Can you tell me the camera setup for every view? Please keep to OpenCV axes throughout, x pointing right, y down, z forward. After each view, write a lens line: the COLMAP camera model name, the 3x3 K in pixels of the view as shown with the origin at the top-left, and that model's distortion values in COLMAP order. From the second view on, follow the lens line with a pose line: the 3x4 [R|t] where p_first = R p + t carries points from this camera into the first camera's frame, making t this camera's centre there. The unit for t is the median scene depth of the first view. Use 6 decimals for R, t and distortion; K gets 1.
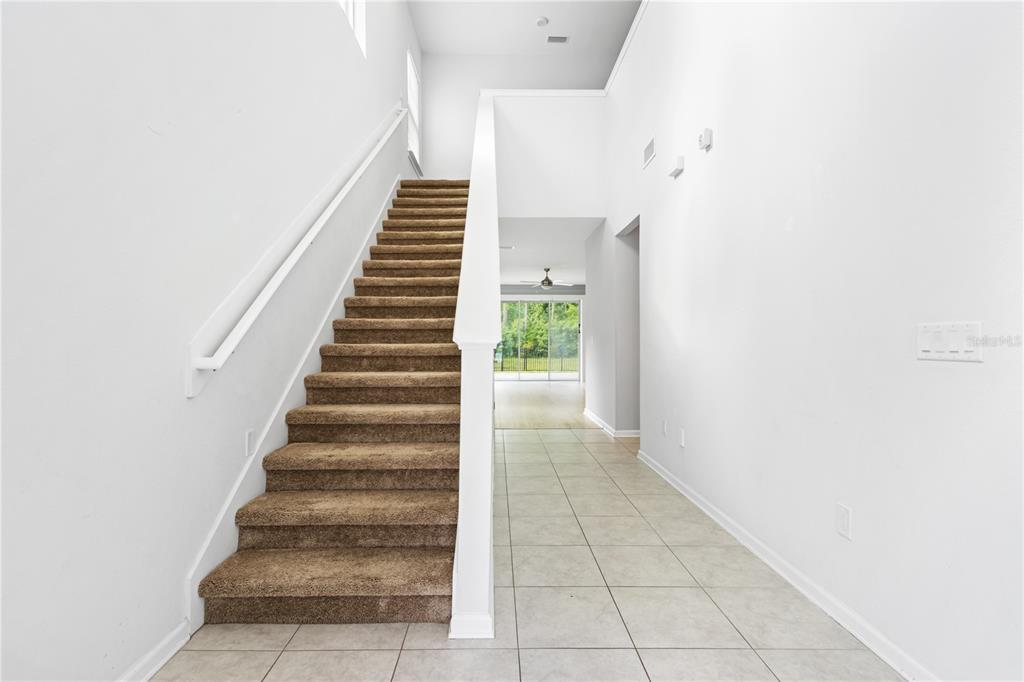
lens RADIAL K [[479.6, 0, 509.8], [0, 479.6, 339.8], [0, 0, 1]] dist [0.000657, 0.000385]
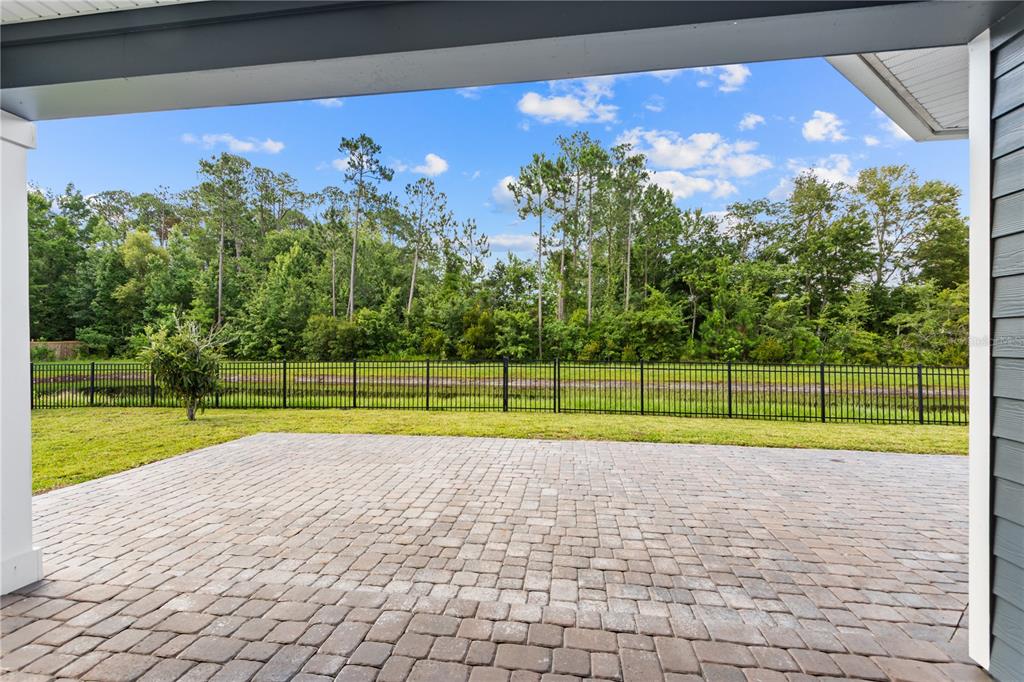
lens RADIAL K [[479.6, 0, 501.6], [0, 479.6, 338.9], [0, 0, 1]] dist [0.000657, 0.000385]
pose [[0.985394, 0.001222, -0.170283, 0.026134], [-0.001643, 0.999996, -0.002330, 0.002288], [0.170279, 0.002576, 0.985392, 0.262104]]
